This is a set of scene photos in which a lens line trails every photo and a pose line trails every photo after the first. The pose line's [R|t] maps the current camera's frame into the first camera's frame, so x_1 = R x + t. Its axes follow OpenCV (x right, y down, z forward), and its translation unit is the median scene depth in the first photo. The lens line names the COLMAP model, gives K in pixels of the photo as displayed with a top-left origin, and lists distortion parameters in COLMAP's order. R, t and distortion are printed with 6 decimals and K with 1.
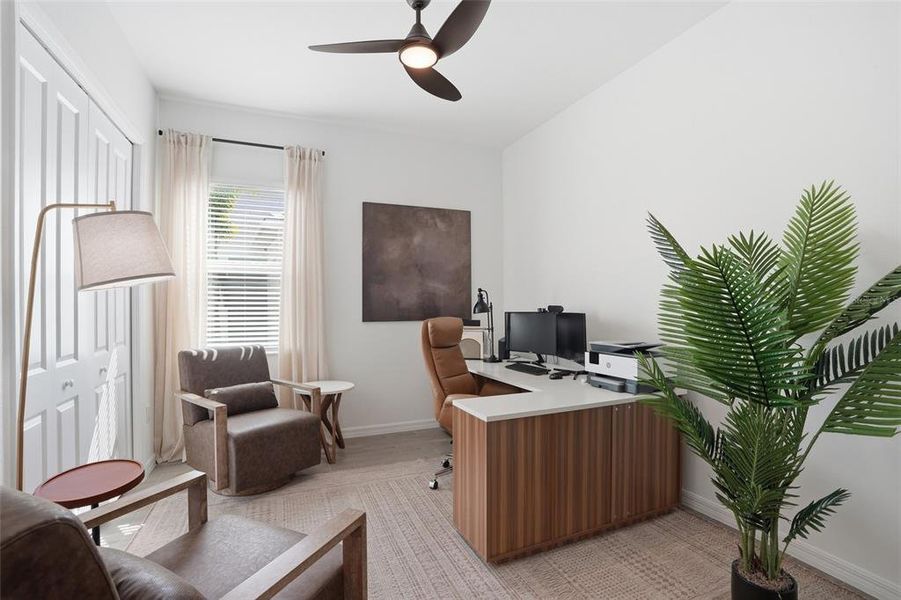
lens RADIAL K [[407.2, 0, 452.4], [0, 407.2, 303.8], [0, 0, 1]] dist [-0.044577, 0.005622]
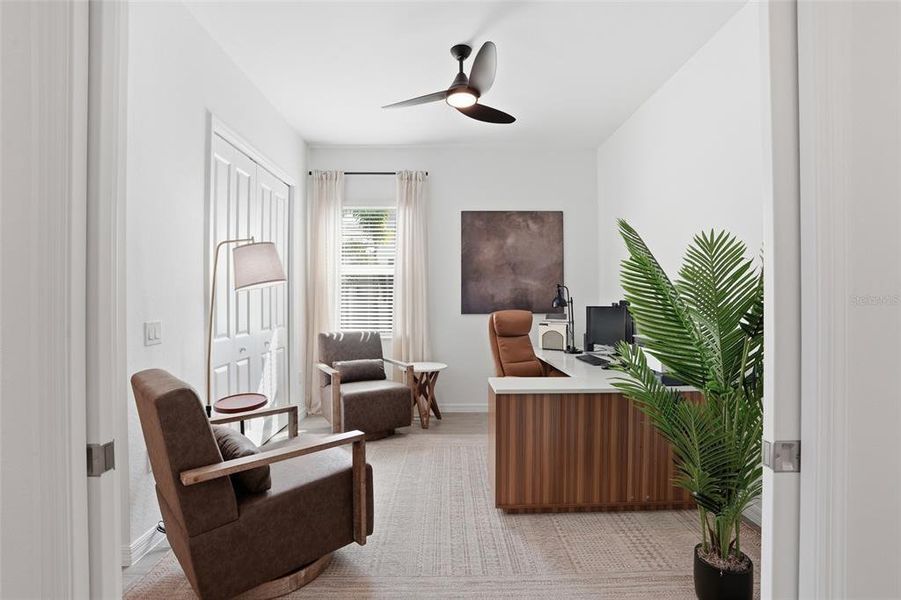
lens RADIAL K [[407.2, 0, 450.9], [0, 407.2, 298.9], [0, 0, 1]] dist [-0.044577, 0.005622]
pose [[0.928223, 0.000395, -0.372025, 0.260965], [-0.000347, 1.000000, 0.000196, 0.000540], [0.372025, -0.000053, 0.928223, -0.128967]]
